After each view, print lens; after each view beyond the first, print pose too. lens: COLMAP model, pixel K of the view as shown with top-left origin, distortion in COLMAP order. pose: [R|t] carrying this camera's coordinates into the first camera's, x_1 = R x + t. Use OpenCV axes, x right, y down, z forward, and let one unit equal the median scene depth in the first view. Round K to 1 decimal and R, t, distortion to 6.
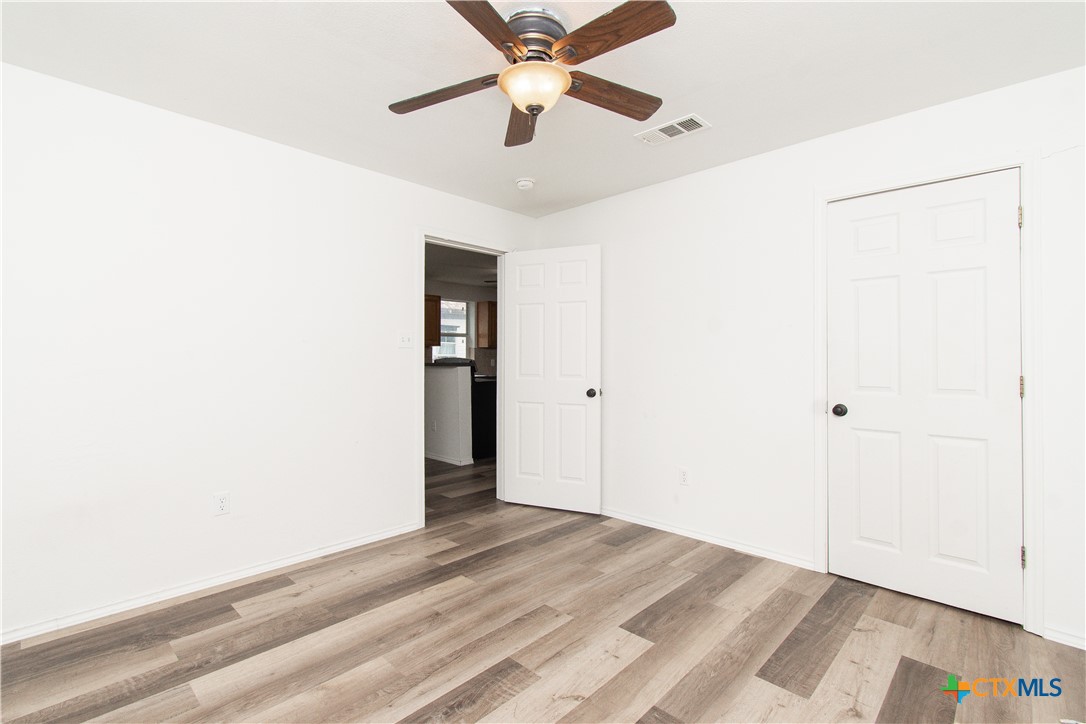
lens RADIAL K [[486.0, 0, 542.0], [0, 486.0, 360.7], [0, 0, 1]] dist [0.000193, -0.001030]
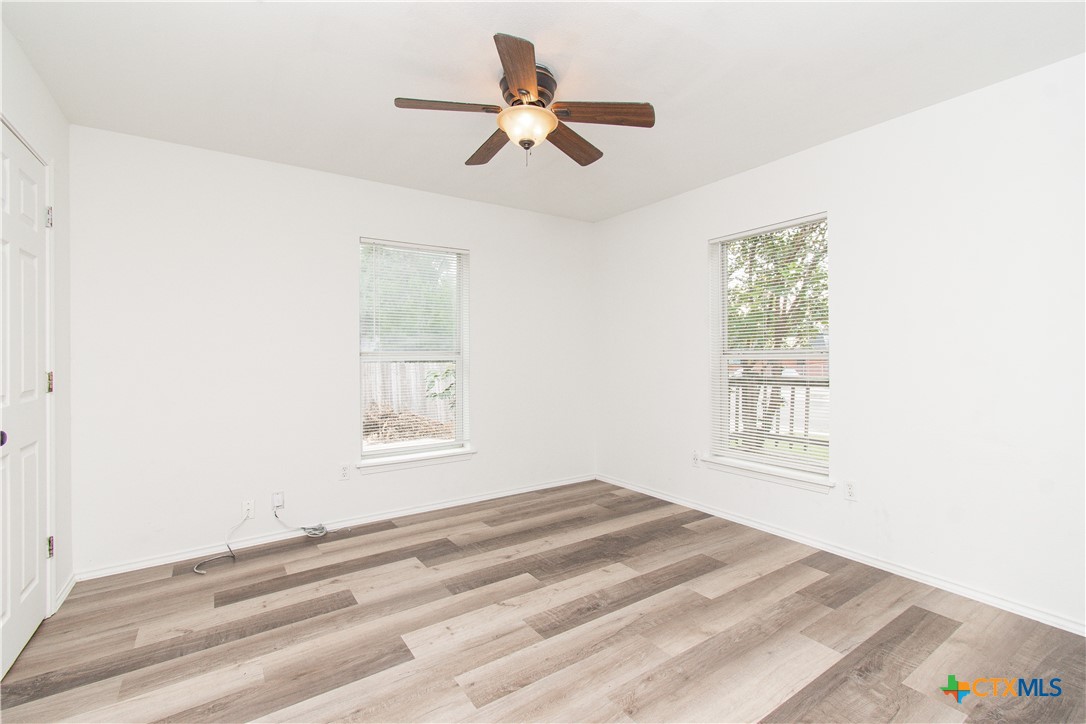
lens RADIAL K [[486.0, 0, 538.1], [0, 486.0, 355.0], [0, 0, 1]] dist [0.000193, -0.001030]
pose [[-0.975830, 0.002634, 0.218514, -0.270842], [0.004164, 0.999970, 0.006544, -0.006841], [-0.218490, 0.007296, -0.975812, 1.931079]]
